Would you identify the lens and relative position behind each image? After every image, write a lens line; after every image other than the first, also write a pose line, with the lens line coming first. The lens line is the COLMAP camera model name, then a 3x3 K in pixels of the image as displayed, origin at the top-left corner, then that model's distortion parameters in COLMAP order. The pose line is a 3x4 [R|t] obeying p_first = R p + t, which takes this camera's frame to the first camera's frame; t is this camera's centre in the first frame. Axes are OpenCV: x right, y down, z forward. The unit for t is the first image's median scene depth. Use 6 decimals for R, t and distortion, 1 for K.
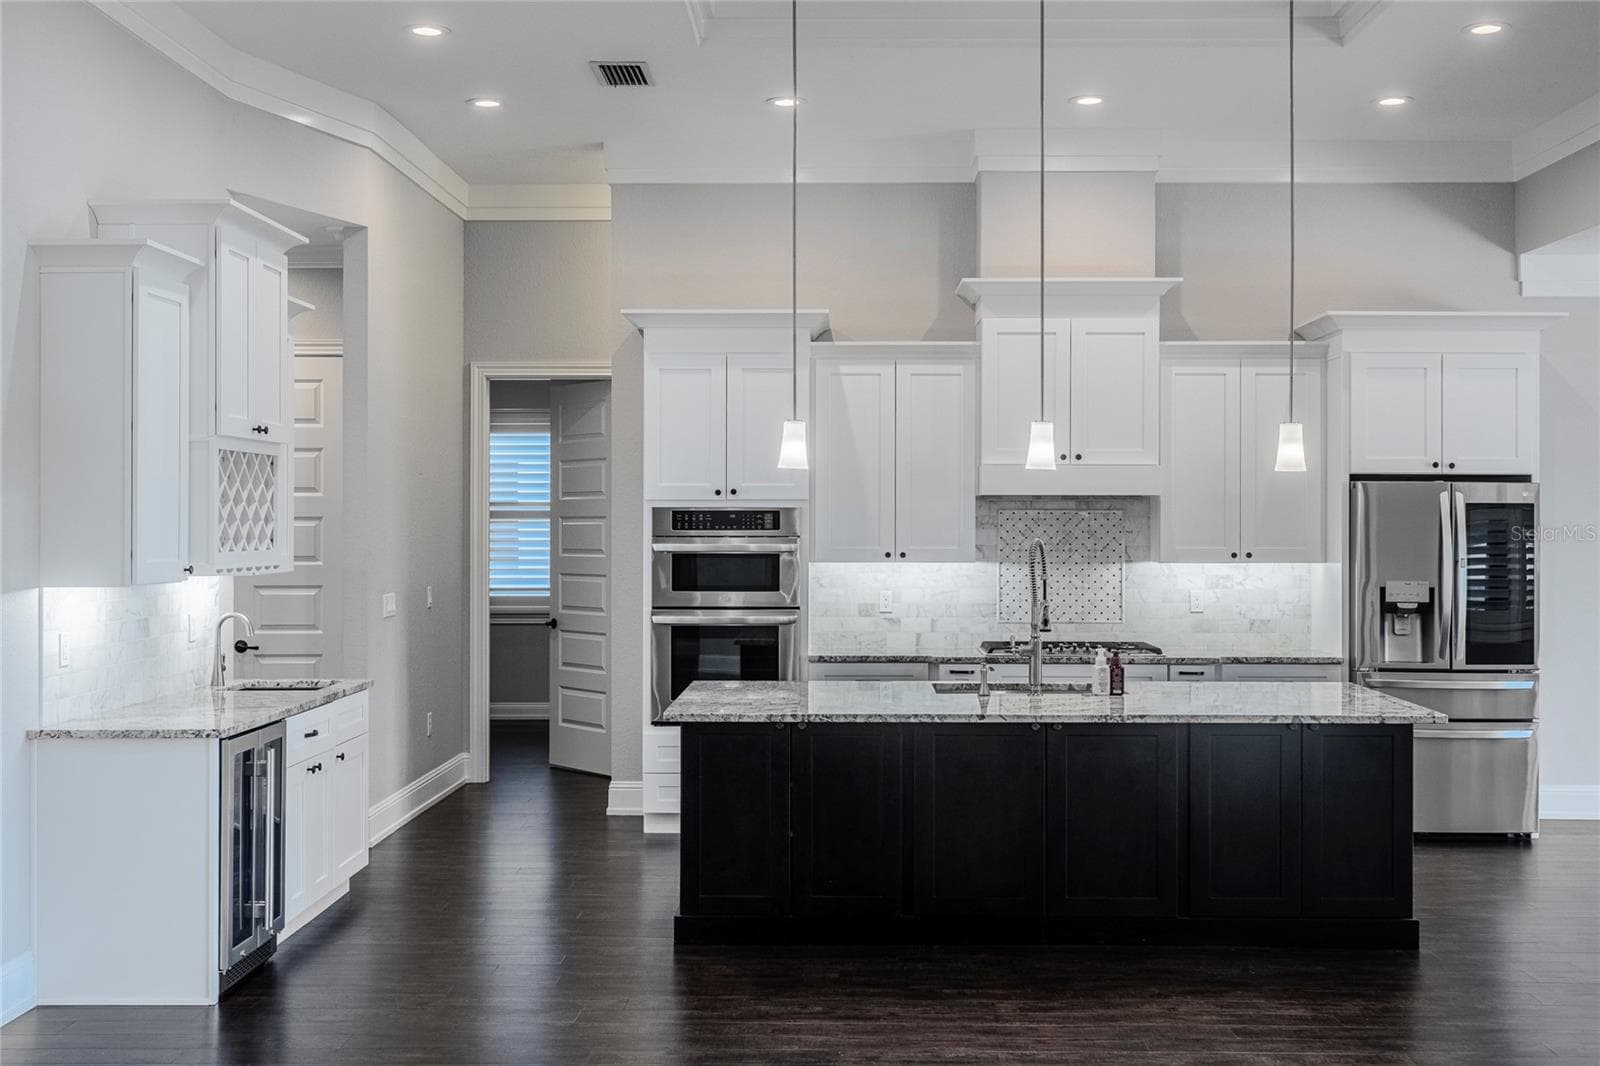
lens RADIAL K [[1914.9, 0, 802.3], [0, 1914.9, 468.7], [0, 0, 1]] dist [0.034926, -0.085161]
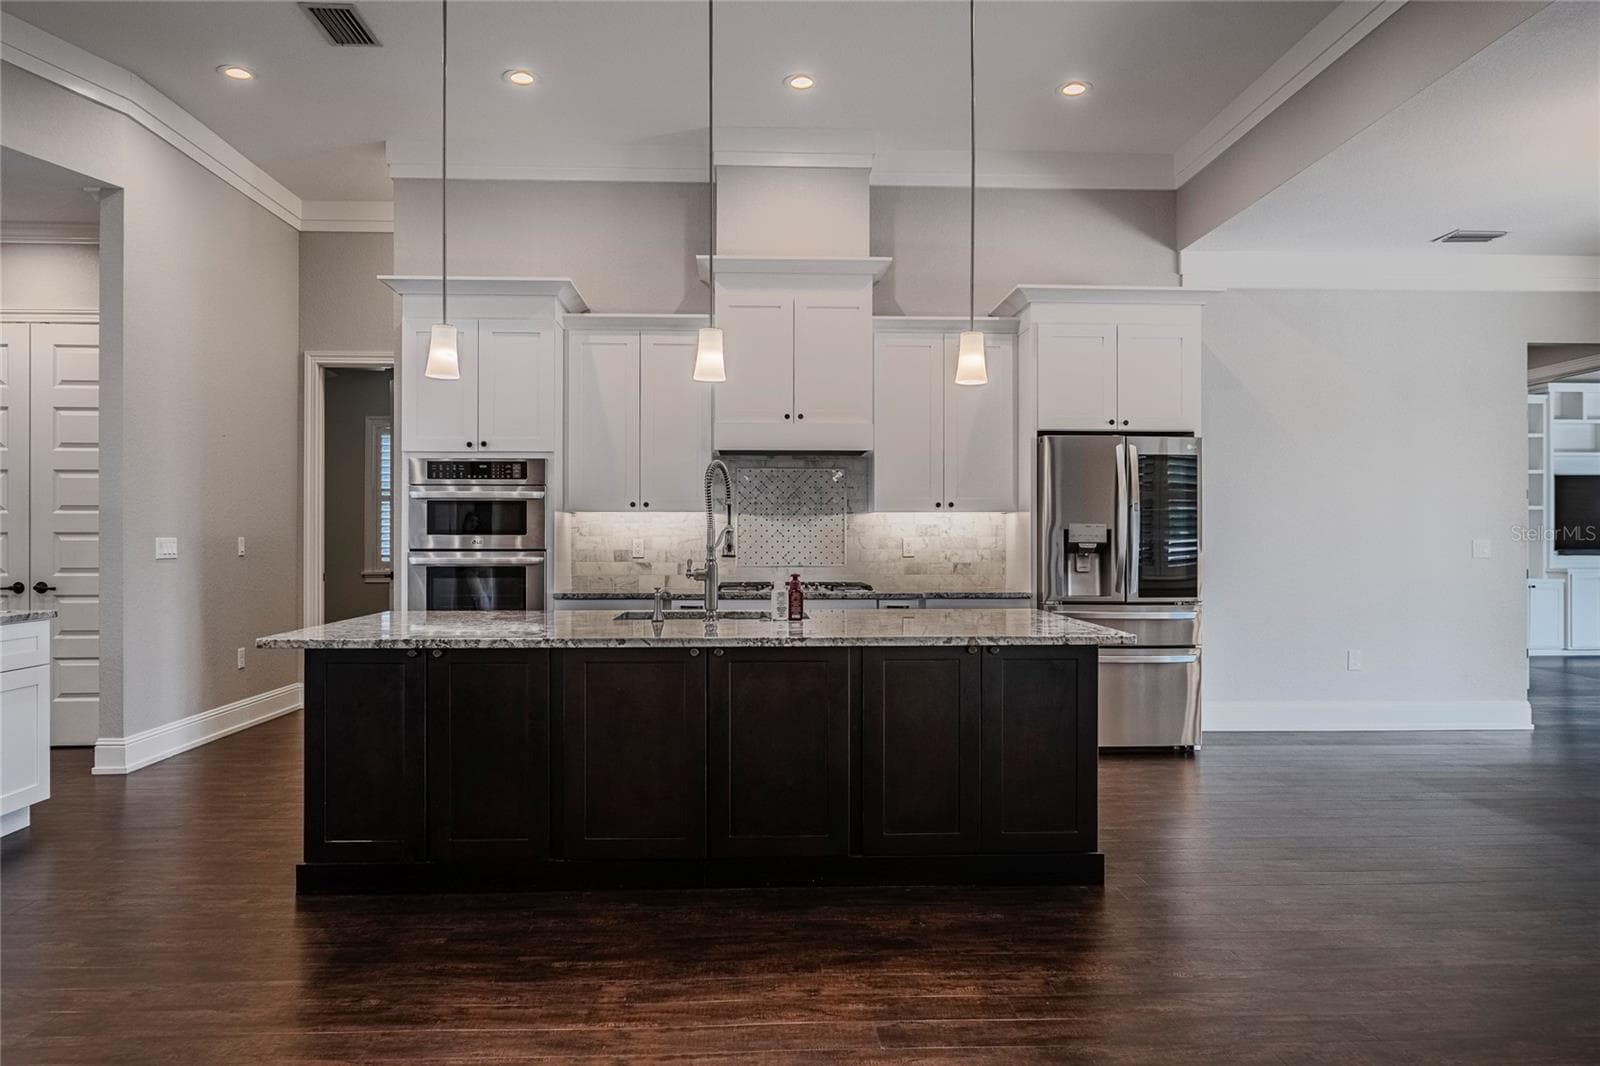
lens RADIAL K [[1013.4, 0, 819.6], [0, 1013.4, 527.3], [0, 0, 1]] dist [-0.005225, -0.000939]
pose [[0.998447, -0.000100, 0.055705, 0.124871], [0.000130, 1.000000, -0.000527, 0.060746], [-0.055705, 0.000533, 0.998447, 0.415023]]
